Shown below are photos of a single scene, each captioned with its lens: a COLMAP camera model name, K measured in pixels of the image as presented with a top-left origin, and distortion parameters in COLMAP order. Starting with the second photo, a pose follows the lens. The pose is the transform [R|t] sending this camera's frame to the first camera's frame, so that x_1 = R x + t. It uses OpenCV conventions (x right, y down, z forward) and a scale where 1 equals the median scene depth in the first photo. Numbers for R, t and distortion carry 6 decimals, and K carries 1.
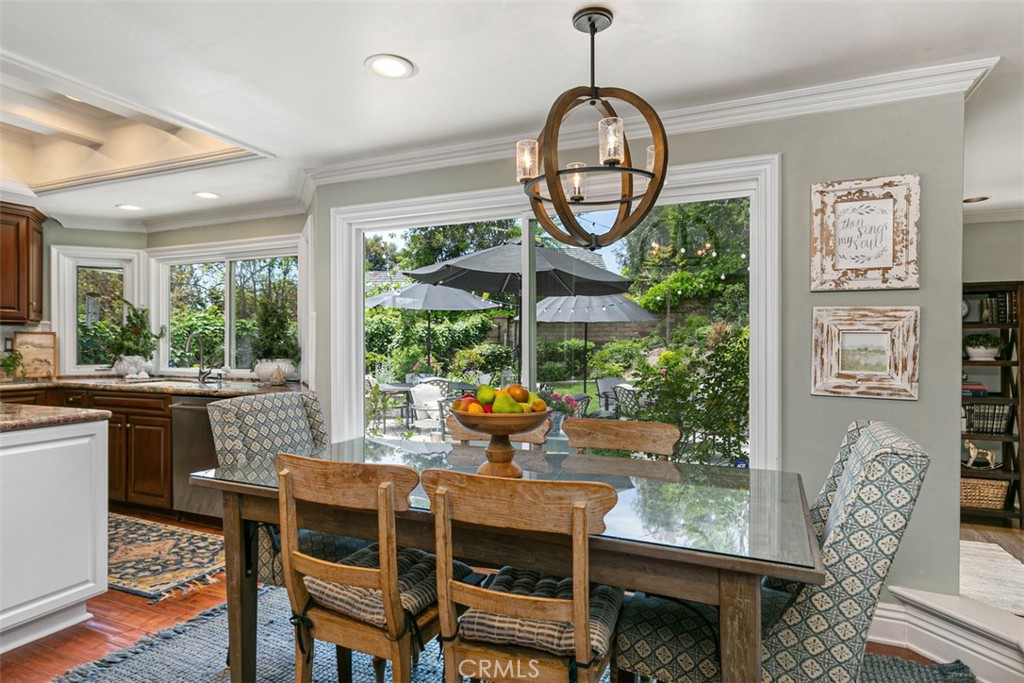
lens RADIAL K [[560.8, 0, 497.6], [0, 560.8, 340.9], [0, 0, 1]] dist [0.003350, 0.000749]
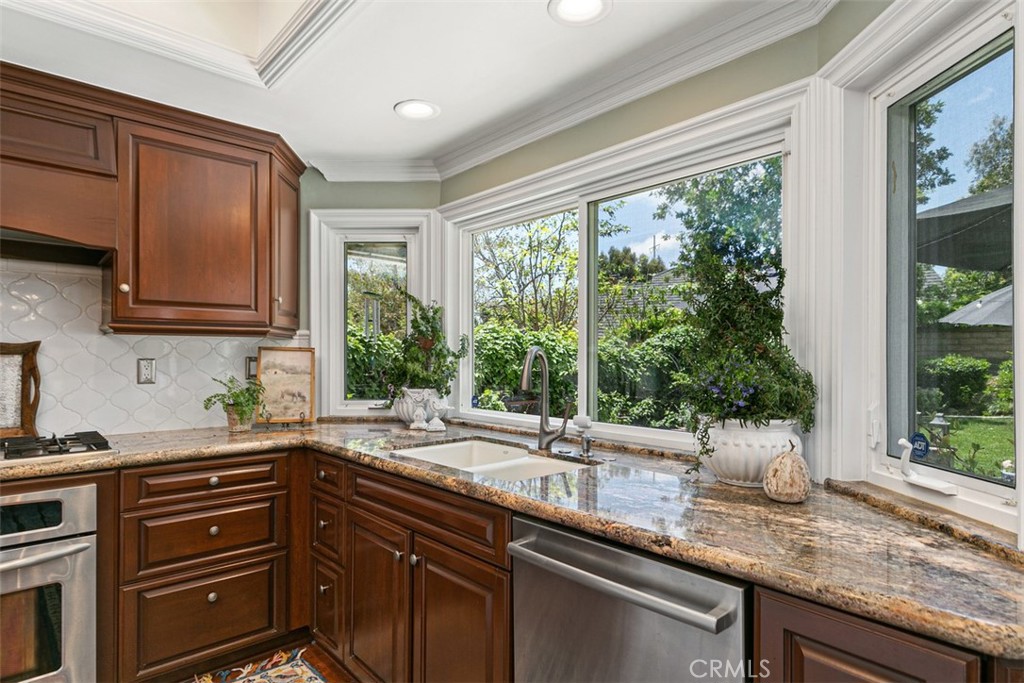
lens RADIAL K [[560.8, 0, 503.5], [0, 560.8, 355.0], [0, 0, 1]] dist [0.003350, 0.000749]
pose [[0.913590, -0.000624, -0.406636, -0.342938], [-0.000327, 0.999997, -0.002270, -0.006500], [0.406636, 0.002207, 0.913587, 0.517172]]
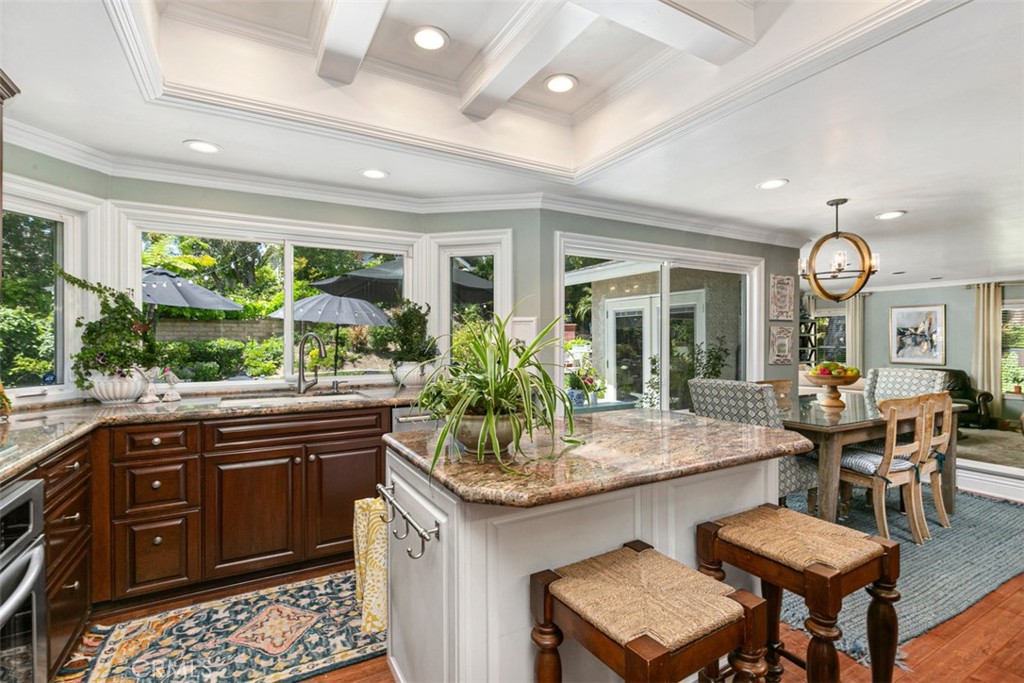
lens RADIAL K [[457.9, 0, 499.9], [0, 457.9, 347.0], [0, 0, 1]] dist [-0.004533, 0.000873]
pose [[0.611554, -0.015834, 0.791044, -0.815773], [0.003585, 0.999845, 0.017241, -0.004778], [-0.791194, -0.007708, 0.611516, 0.355123]]
